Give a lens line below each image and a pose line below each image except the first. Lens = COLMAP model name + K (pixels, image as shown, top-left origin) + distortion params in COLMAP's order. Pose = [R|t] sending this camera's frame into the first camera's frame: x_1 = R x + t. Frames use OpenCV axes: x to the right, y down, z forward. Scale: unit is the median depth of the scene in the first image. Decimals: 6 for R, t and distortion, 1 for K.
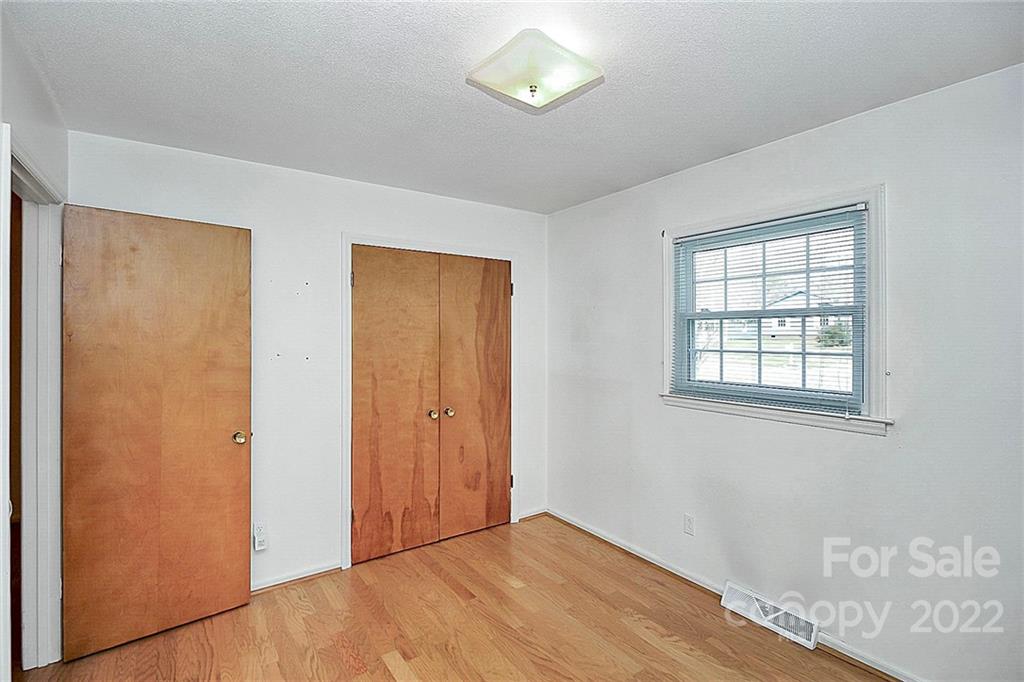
lens RADIAL K [[476.4, 0, 510.6], [0, 476.4, 331.3], [0, 0, 1]] dist [-0.012272, -0.001065]
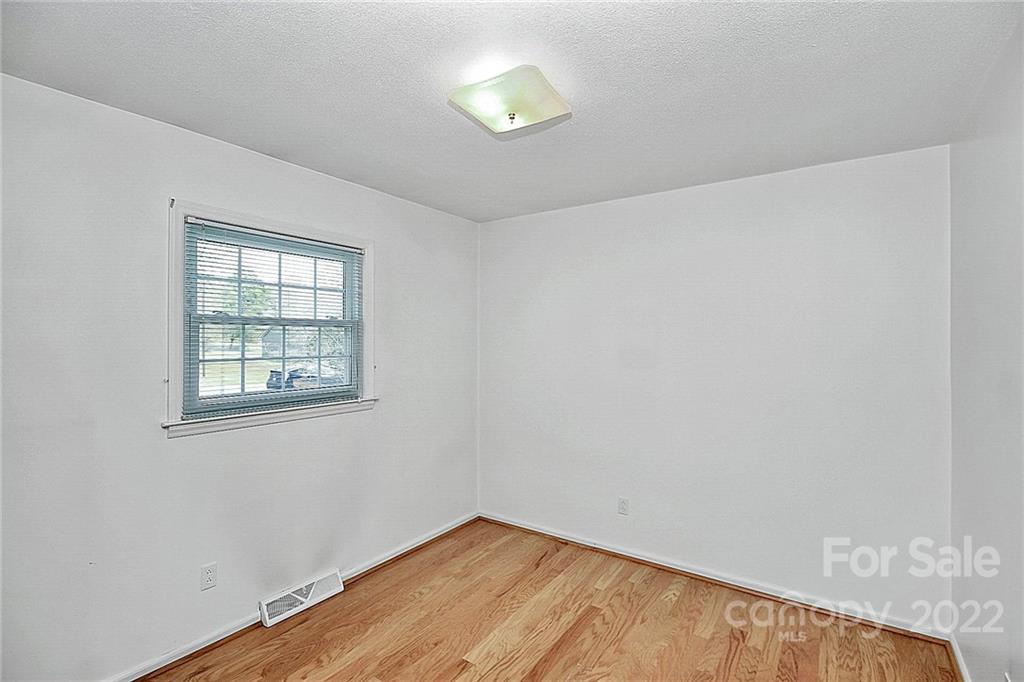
lens RADIAL K [[476.4, 0, 510.6], [0, 476.4, 331.3], [0, 0, 1]] dist [-0.012272, -0.001065]
pose [[-0.335205, 0.016612, 0.941999, -0.621160], [-0.005093, 0.999798, -0.019443, 0.002465], [-0.942132, -0.011315, -0.335052, 0.871828]]
